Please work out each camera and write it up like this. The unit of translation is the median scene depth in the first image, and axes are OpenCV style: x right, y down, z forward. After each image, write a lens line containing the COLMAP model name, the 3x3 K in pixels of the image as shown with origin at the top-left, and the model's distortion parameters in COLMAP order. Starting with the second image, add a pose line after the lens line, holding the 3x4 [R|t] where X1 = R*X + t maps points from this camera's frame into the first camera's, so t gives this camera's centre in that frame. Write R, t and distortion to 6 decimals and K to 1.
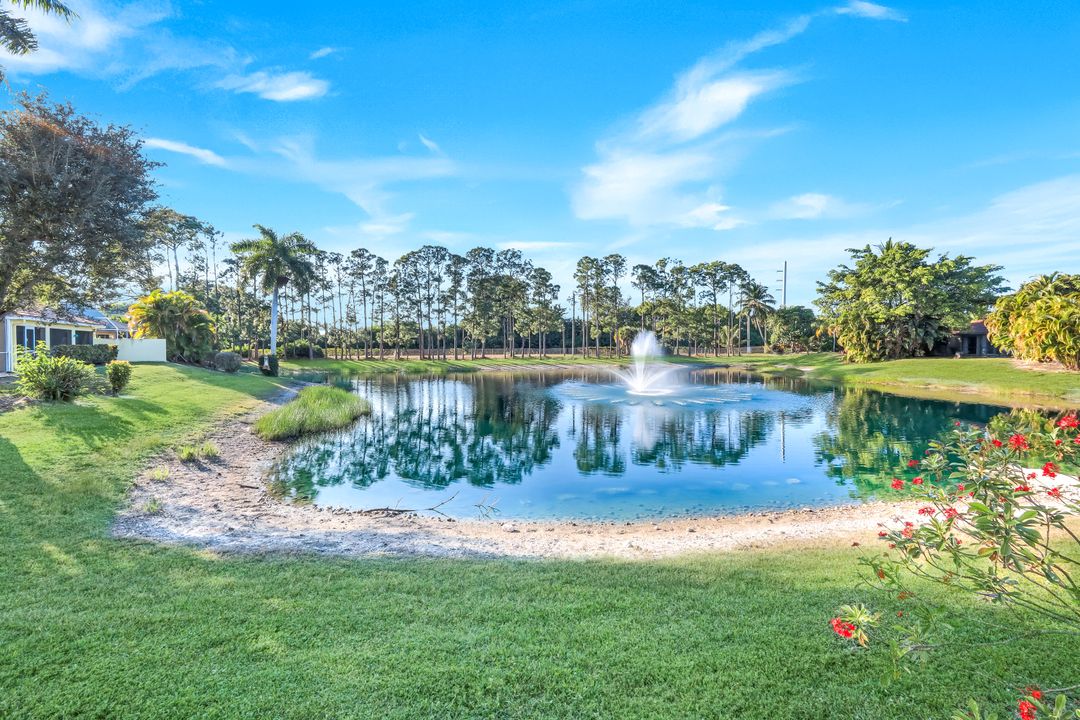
lens RADIAL K [[440.3, 0, 539.7], [0, 440.3, 359.2], [0, 0, 1]] dist [0.000558, -0.000034]
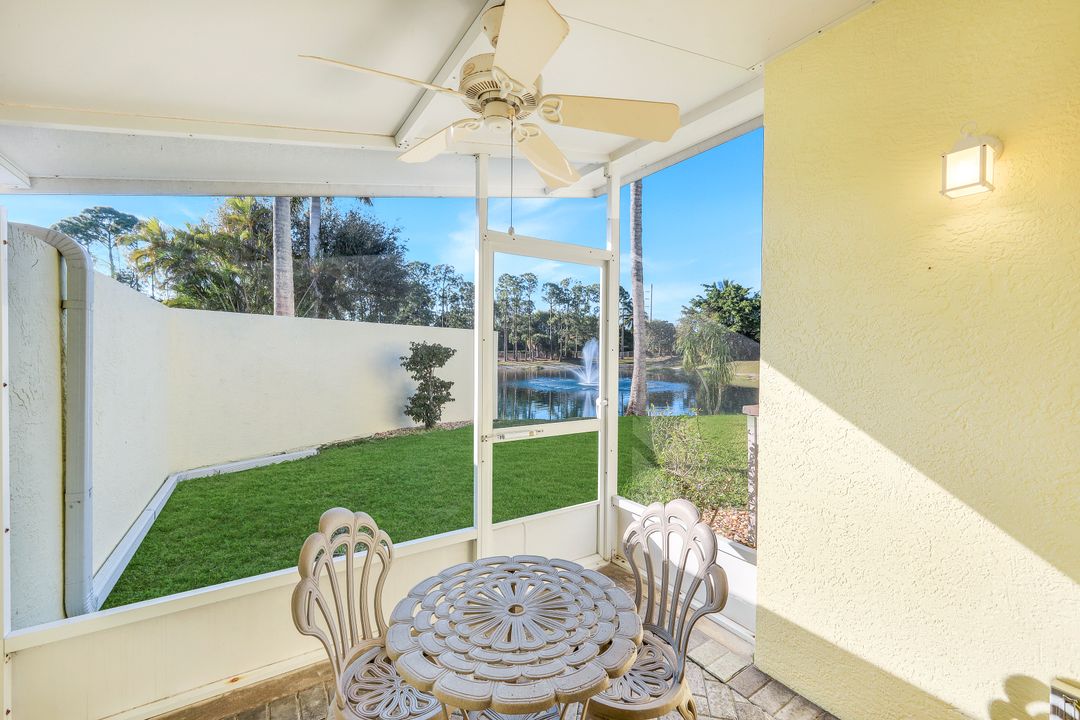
lens RADIAL K [[439.8, 0, 537.7], [0, 439.8, 364.6], [0, 0, 1]] dist [-0.007928, -0.000900]
pose [[0.958193, -0.000902, 0.286122, -0.162341], [-0.000608, 0.999986, 0.005189, 0.002600], [-0.286123, -0.005146, 0.958179, -0.158670]]
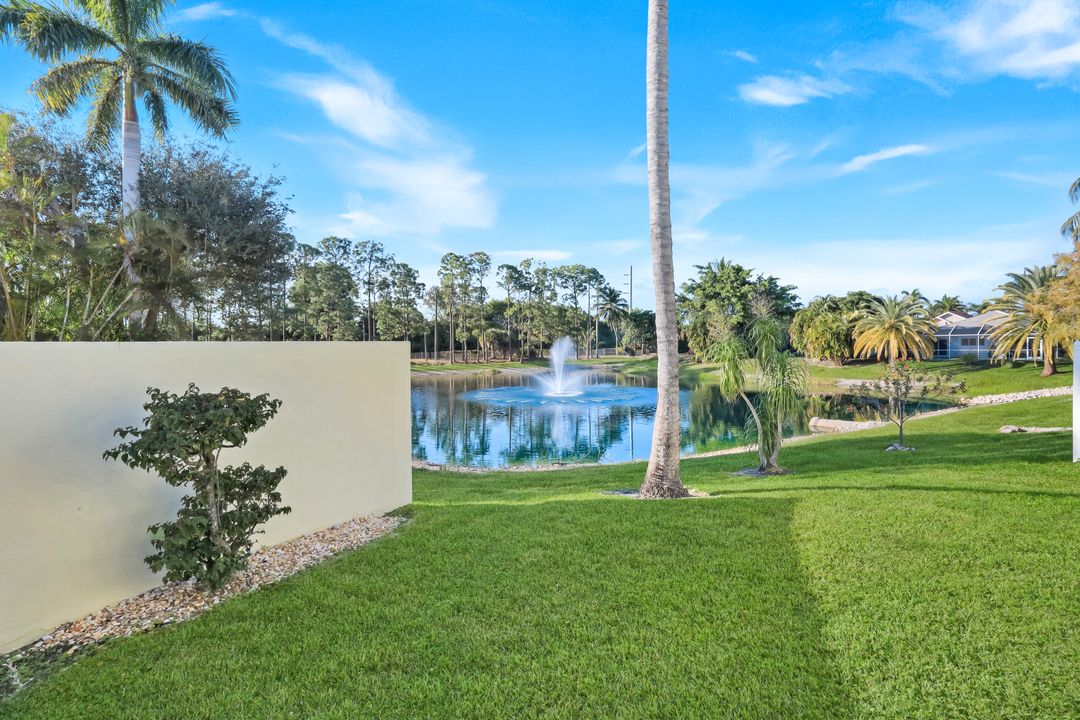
lens RADIAL K [[528.1, 0, 537.6], [0, 528.1, 359.7], [0, 0, 1]] dist [-0.004677, 0.000170]
pose [[0.931322, -0.016189, 0.363838, -0.144275], [0.017965, 0.999837, -0.001497, -0.004734], [-0.363755, 0.007930, 0.931461, -0.105455]]
